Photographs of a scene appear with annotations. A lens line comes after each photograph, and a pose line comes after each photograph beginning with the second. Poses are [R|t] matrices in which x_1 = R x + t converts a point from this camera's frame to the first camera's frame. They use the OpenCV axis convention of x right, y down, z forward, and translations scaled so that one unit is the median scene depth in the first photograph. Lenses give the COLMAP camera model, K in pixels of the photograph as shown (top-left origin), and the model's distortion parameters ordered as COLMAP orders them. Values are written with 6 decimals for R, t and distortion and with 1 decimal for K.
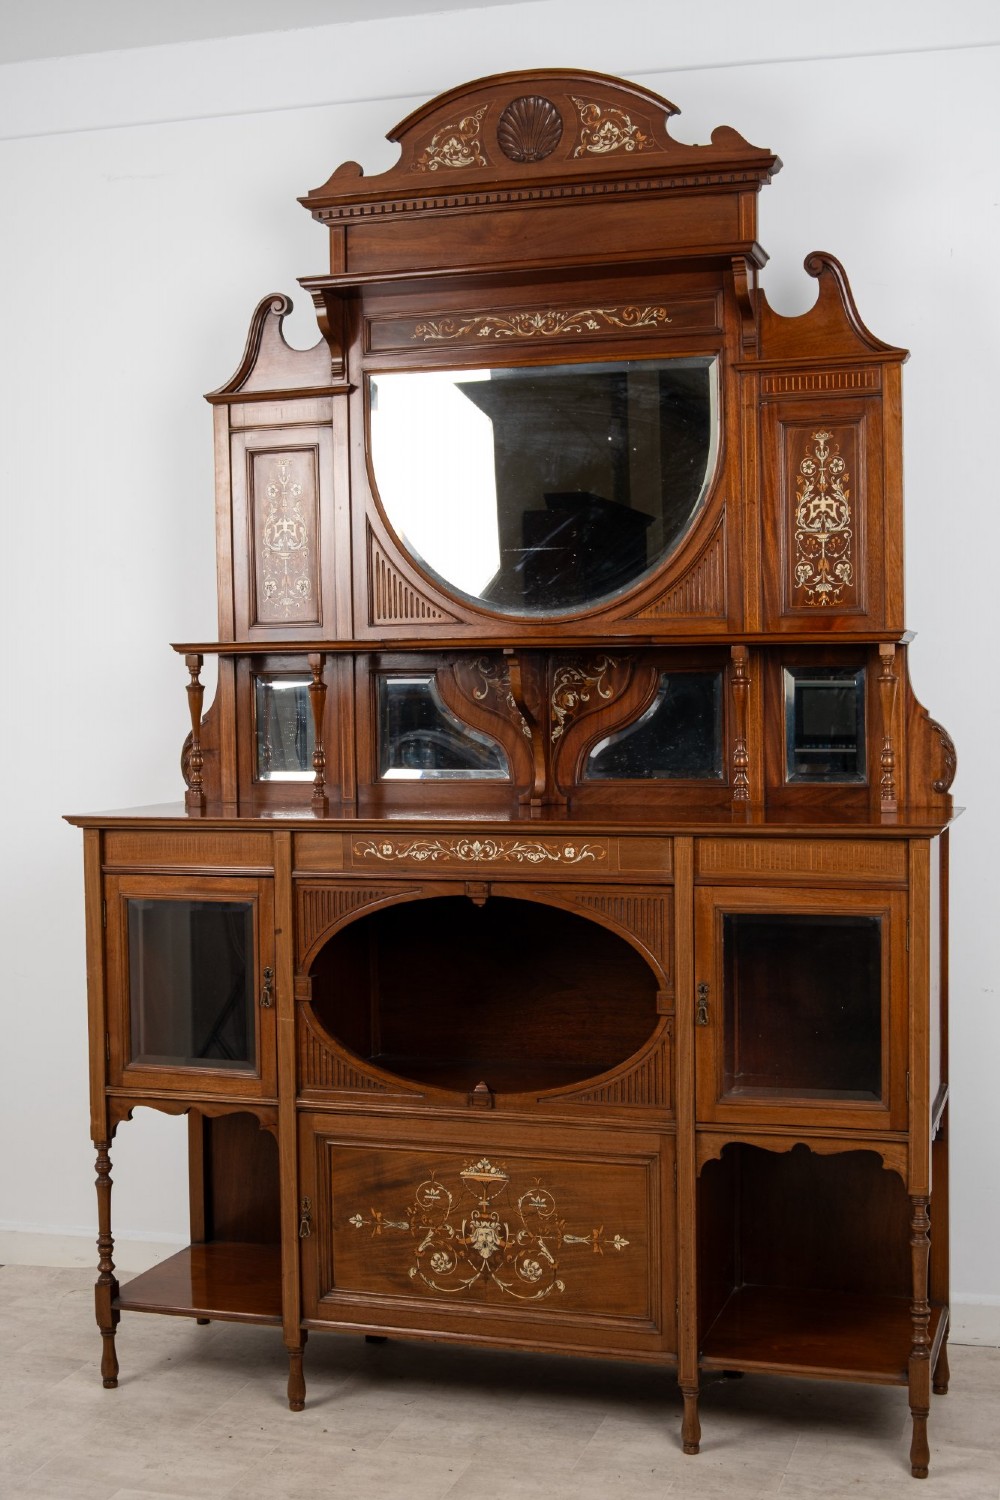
lens RADIAL K [[1881.7, 0, 523.8], [0, 1881.7, 764.7], [0, 0, 1]] dist [-0.038142, 0.000000]
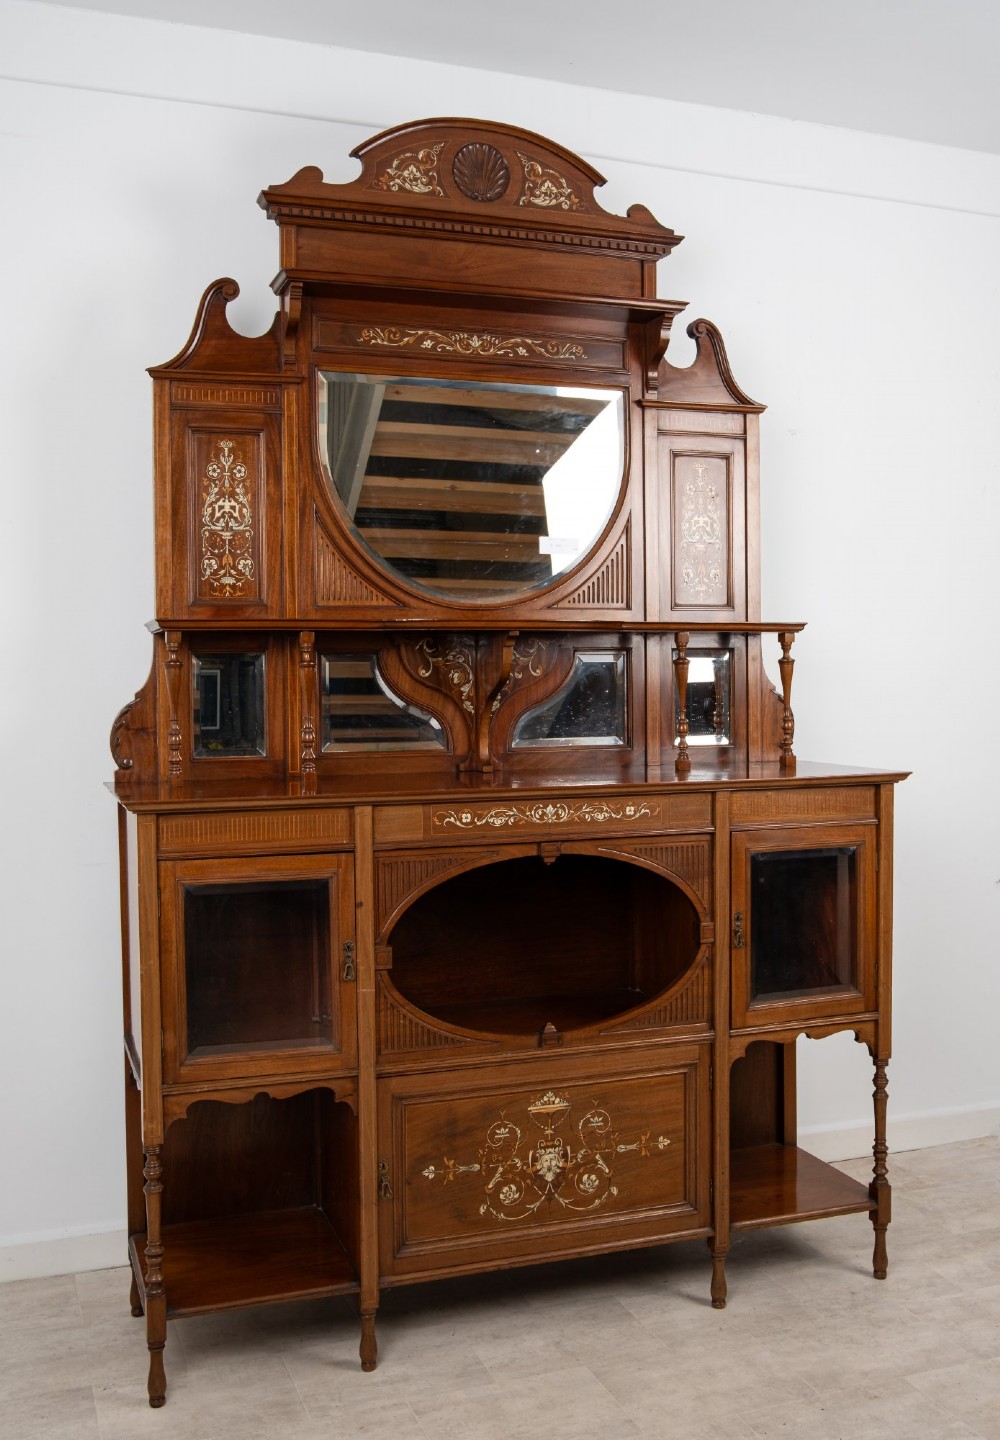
lens RADIAL K [[1450.9, 0, 517.4], [0, 1450.9, 694.0], [0, 0, 1]] dist [-0.053939, 0.000000]
pose [[0.794809, -0.006073, 0.606830, -0.518947], [0.021304, 0.999613, -0.017899, -0.008958], [-0.606486, 0.027154, 0.794630, 0.311278]]
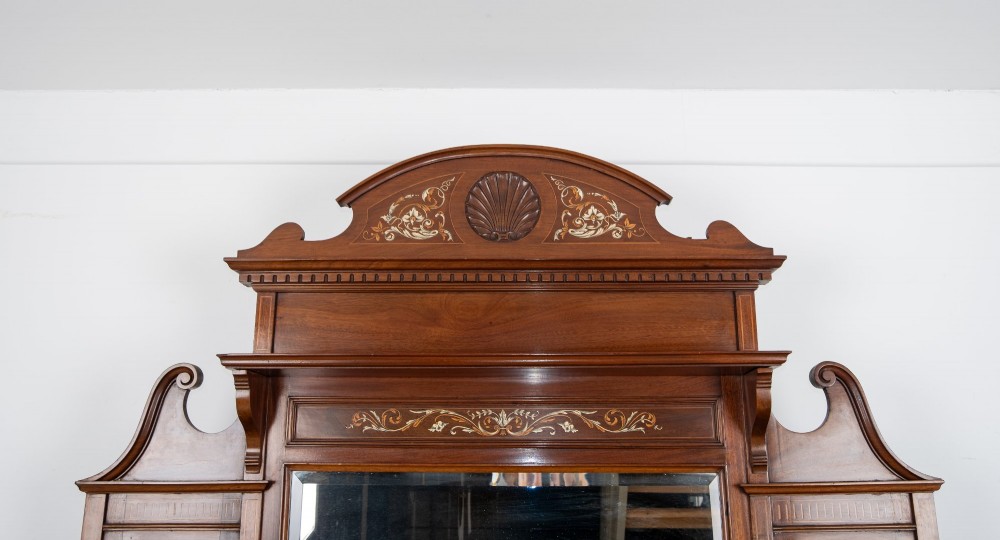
lens RADIAL K [[924.1, 0, 509.4], [0, 924.1, 201.1], [0, 0, 1]] dist [-0.046397, 0.000000]
pose [[0.963281, 0.089683, 0.253075, -0.109603], [0.000844, 0.941550, -0.336873, -0.194464], [-0.268494, 0.324717, 0.906901, 0.603873]]
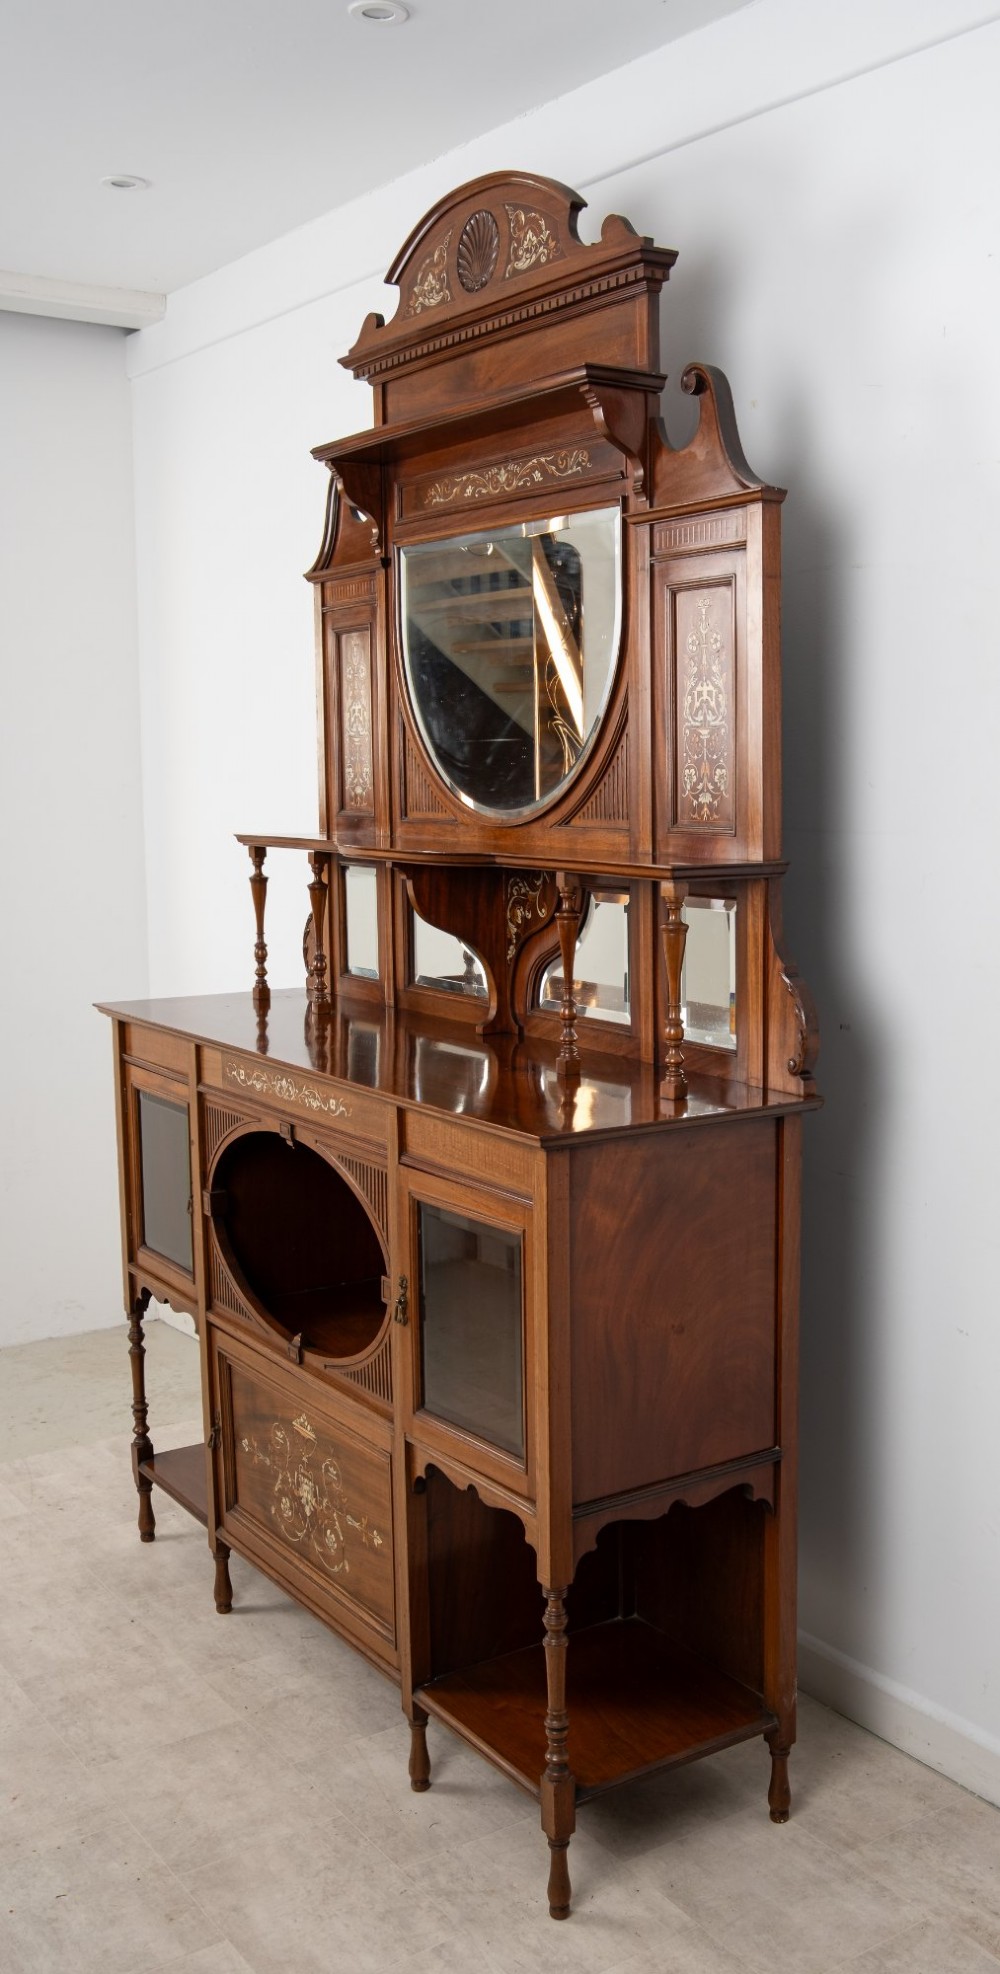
lens RADIAL K [[1832.9, 0, 654.9], [0, 1832.9, 995.4], [0, 0, 1]] dist [-0.057766, 0.000000]
pose [[0.806150, 0.084744, -0.585611, 0.595855], [-0.031702, 0.994455, 0.100268, -0.087942], [0.590861, -0.062266, 0.804367, 0.365528]]
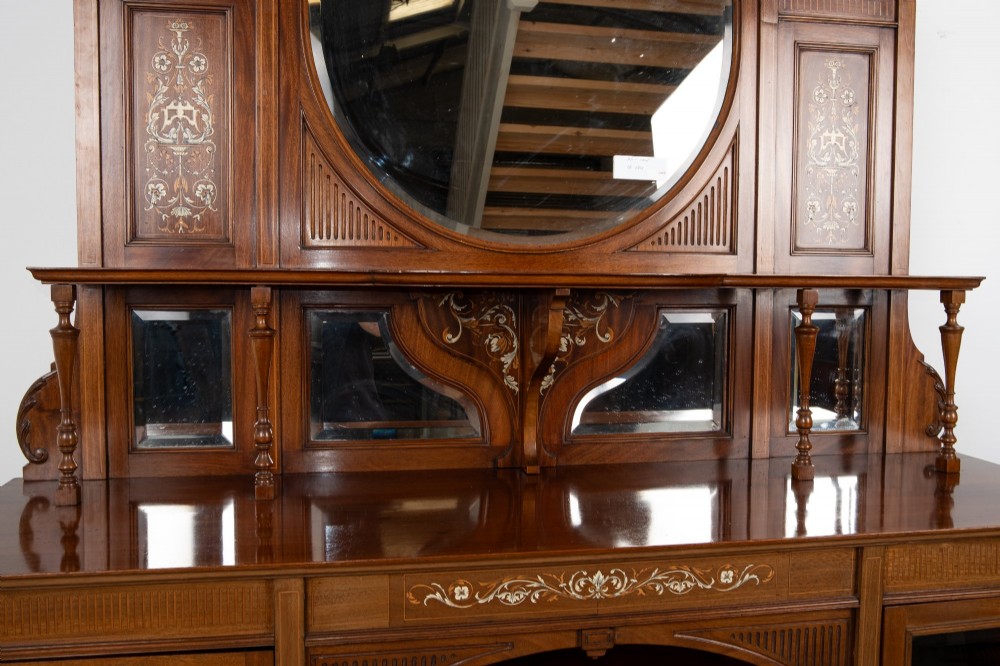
lens RADIAL K [[916.2, 0, 503.6], [0, 916.2, 318.8], [0, 0, 1]] dist [-0.047680, 0.000000]
pose [[0.881410, -0.007199, 0.472297, -0.201321], [-0.001791, 0.999826, 0.018583, -0.055378], [-0.472348, -0.017226, 0.881244, 0.671232]]
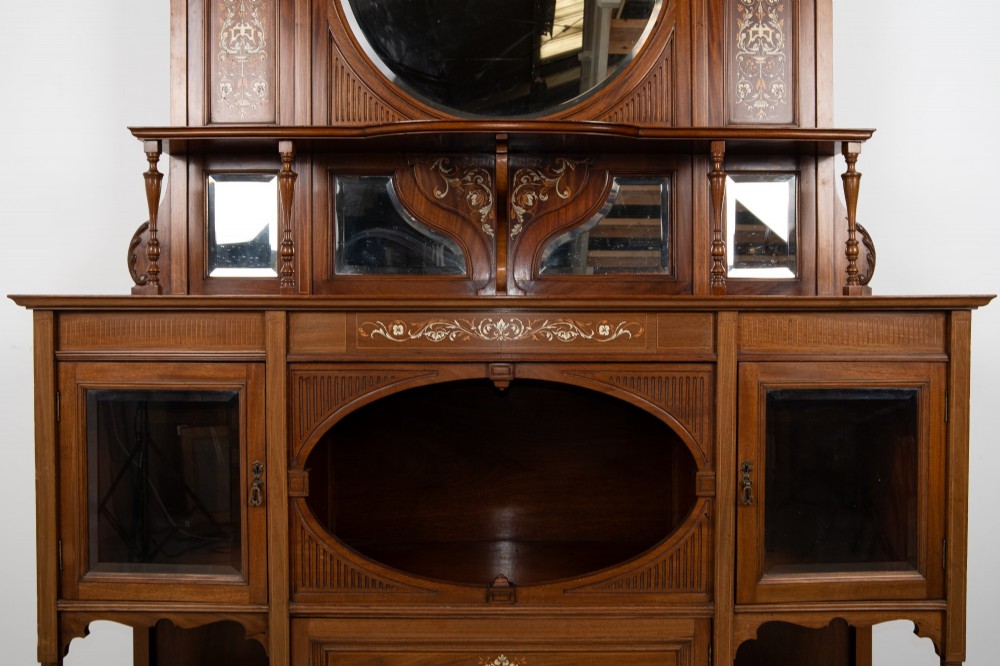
lens RADIAL K [[916.2, 0, 505.2], [0, 916.2, 317.5], [0, 0, 1]] dist [-0.047680, 0.000000]
pose [[0.954363, 0.007902, 0.298546, -0.149065], [0.000072, 0.999644, -0.026691, 0.048520], [-0.298651, 0.025495, 0.954022, 0.525176]]
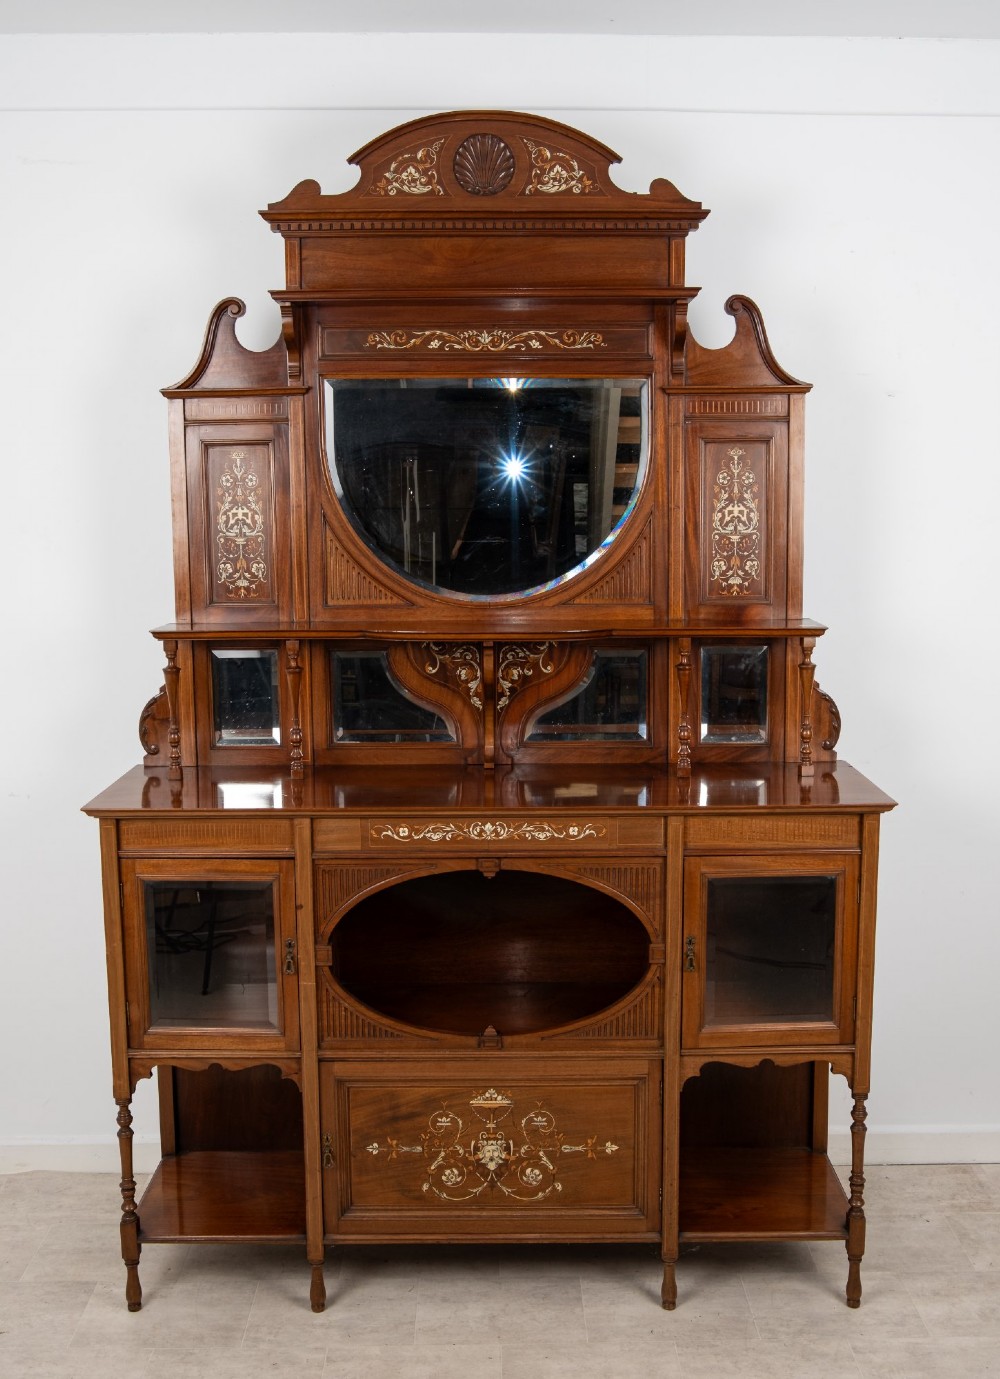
lens RADIAL K [[1546.2, 0, 500.7], [0, 1546.2, 682.0], [0, 0, 1]] dist [-0.061994, 0.000000]
pose [[0.954957, -0.035362, 0.294628, -0.270807], [0.007103, 0.995314, 0.096439, -0.125058], [-0.296658, -0.090002, 0.950733, 0.109705]]
